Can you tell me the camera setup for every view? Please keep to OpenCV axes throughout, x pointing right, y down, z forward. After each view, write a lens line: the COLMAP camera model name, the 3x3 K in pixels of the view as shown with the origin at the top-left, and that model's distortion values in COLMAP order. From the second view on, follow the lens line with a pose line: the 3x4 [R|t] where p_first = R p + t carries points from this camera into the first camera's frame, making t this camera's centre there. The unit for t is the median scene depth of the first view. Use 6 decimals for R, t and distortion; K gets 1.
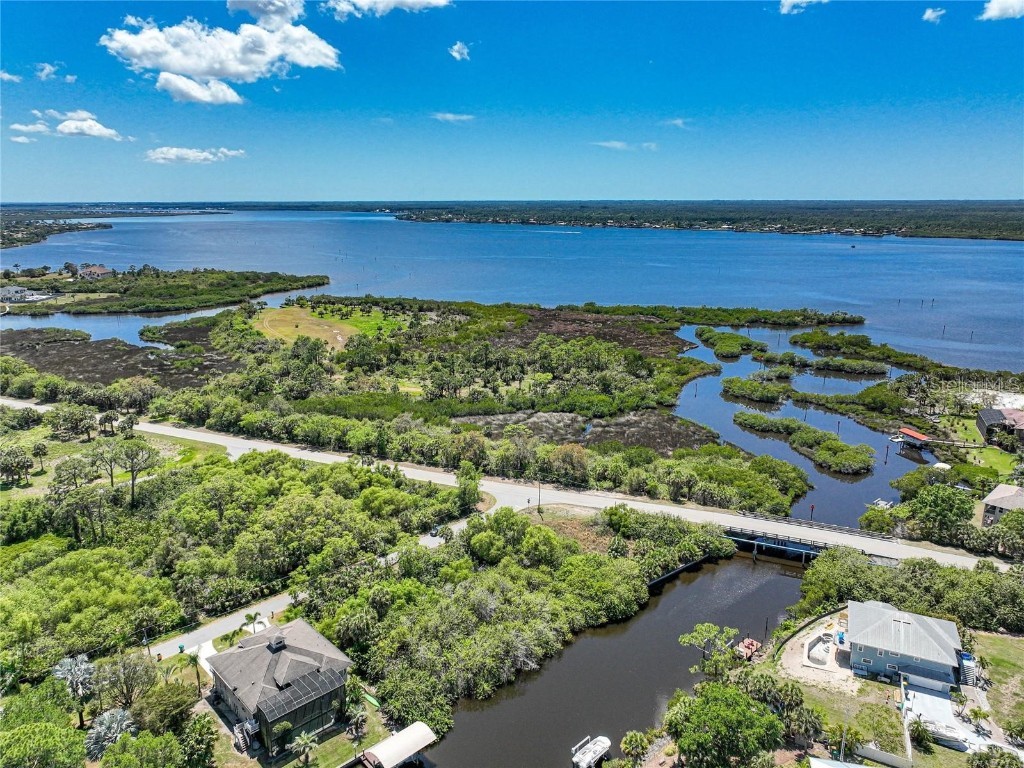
lens RADIAL K [[720.1, 0, 512.0], [0, 720.1, 384.0], [0, 0, 1]] dist [-0.000353, 0.014834]
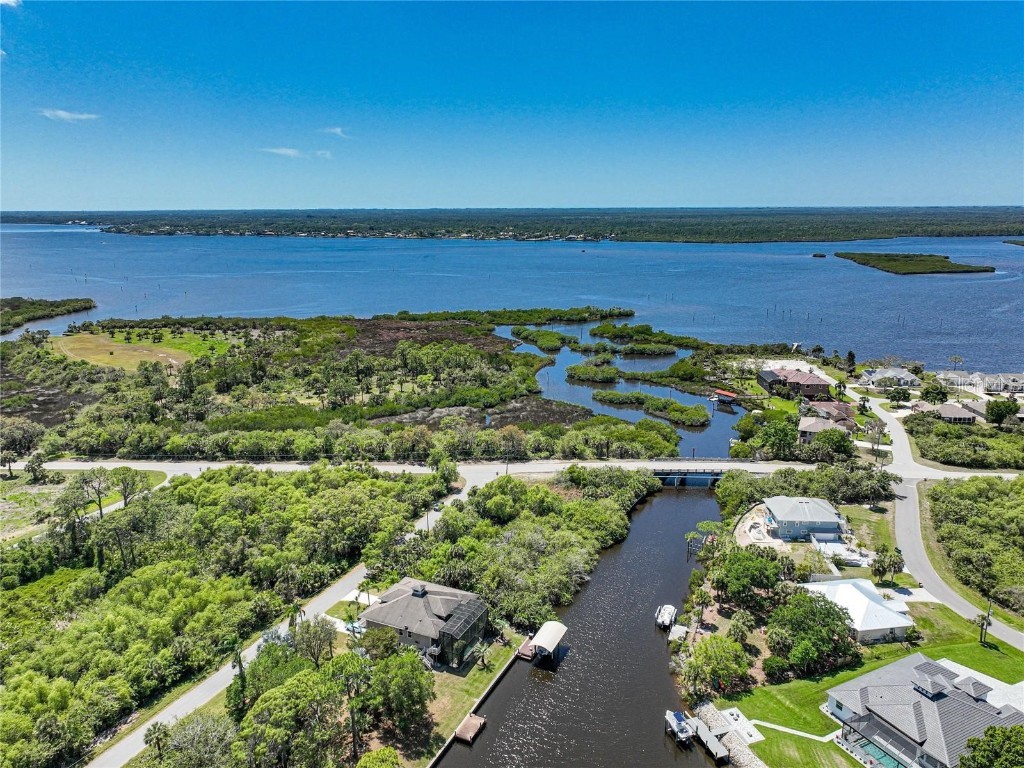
lens RADIAL K [[715.4, 0, 511.9], [0, 715.4, 400.0], [0, 0, 1]] dist [0.004291, 0.002926]
pose [[0.930246, -0.098956, 0.353340, -0.264444], [0.094975, 0.995068, 0.028633, 0.005486], [-0.354431, 0.006923, 0.935057, -0.095951]]
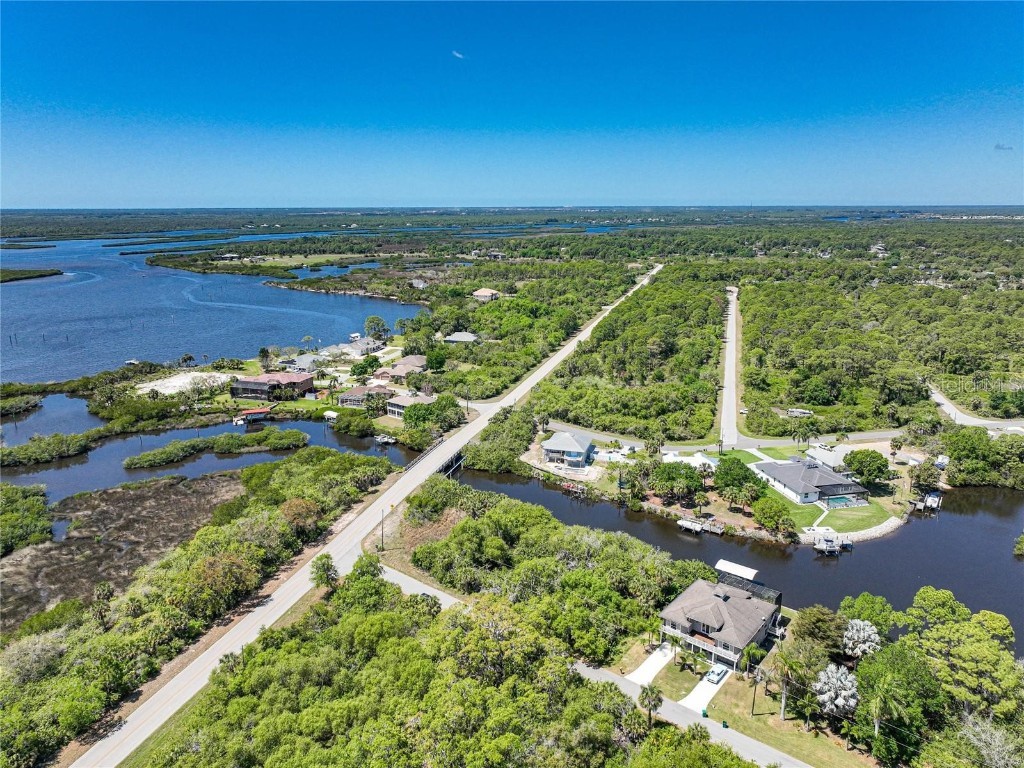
lens RADIAL K [[720.1, 0, 512.0], [0, 720.1, 384.0], [0, 0, 1]] dist [-0.000353, 0.014834]
pose [[-0.128970, -0.238890, 0.962444, -0.621196], [0.253298, 0.930418, 0.264883, -0.174830], [-0.958753, 0.277947, -0.059485, 0.597108]]
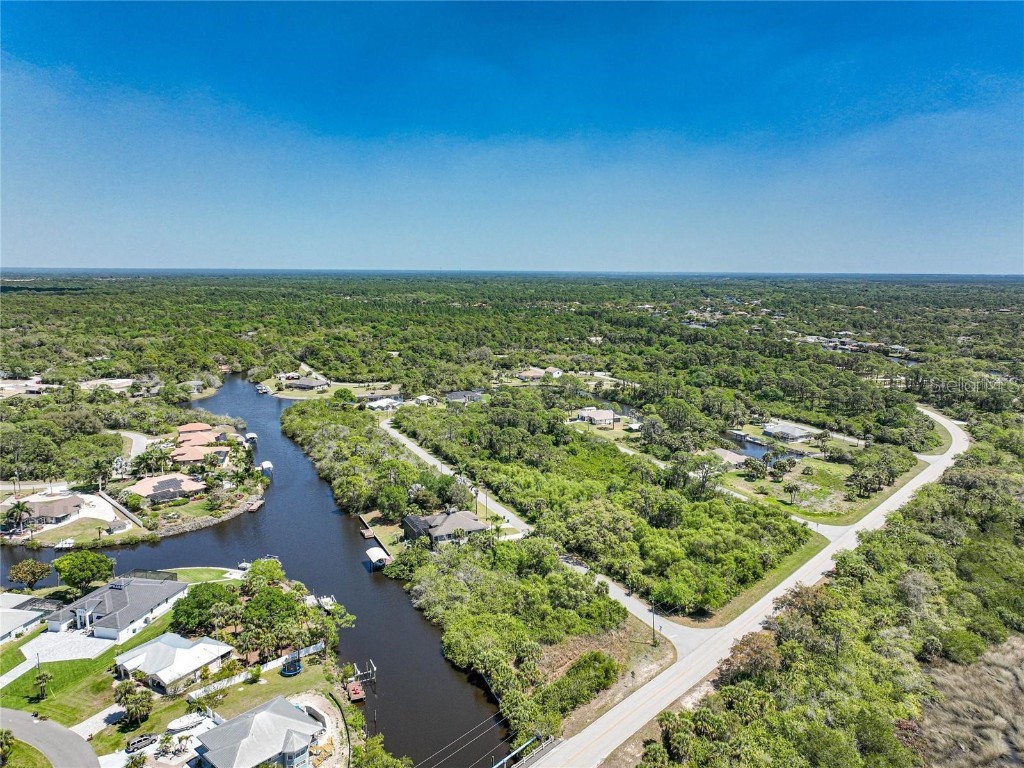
lens RADIAL K [[720.1, 0, 512.0], [0, 720.1, 384.0], [0, 0, 1]] dist [-0.000353, 0.014834]
pose [[-0.322560, 0.151159, -0.934401, 0.626757], [-0.241388, 0.941390, 0.235618, -0.205763], [0.915252, 0.301555, -0.267167, 0.706851]]
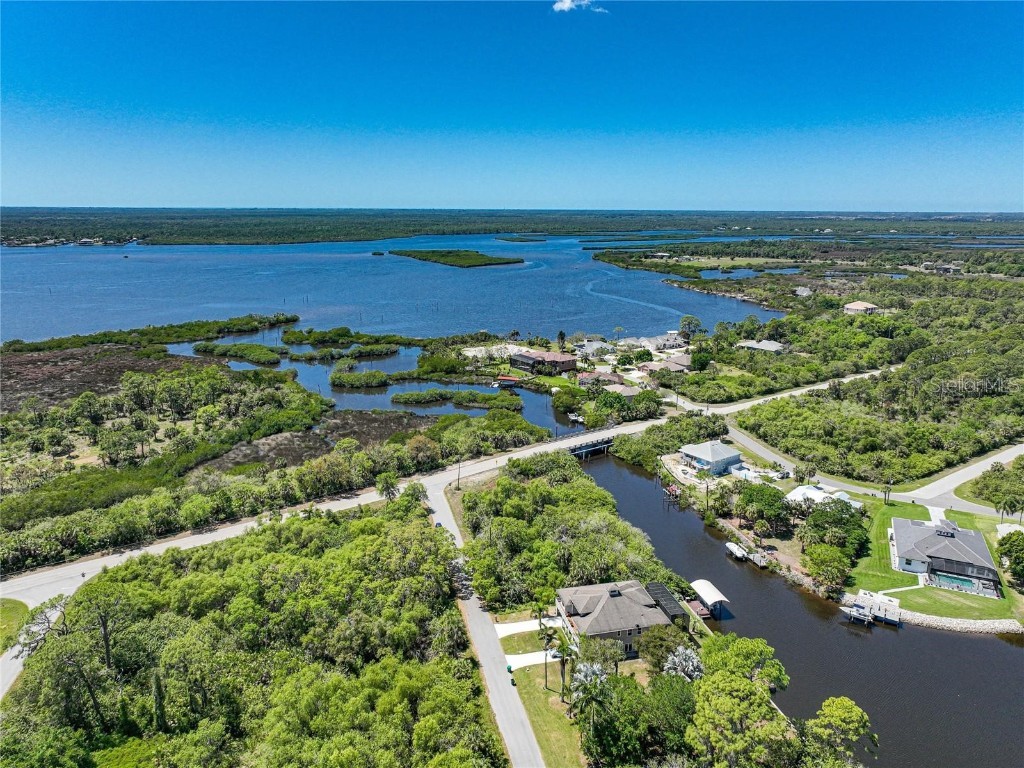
lens RADIAL K [[720.1, 0, 512.0], [0, 720.1, 384.0], [0, 0, 1]] dist [-0.000353, 0.014834]
pose [[0.500073, -0.203255, 0.841792, -0.630545], [0.211121, 0.971350, 0.109119, -0.072517], [-0.839854, 0.123152, 0.528658, 0.202346]]
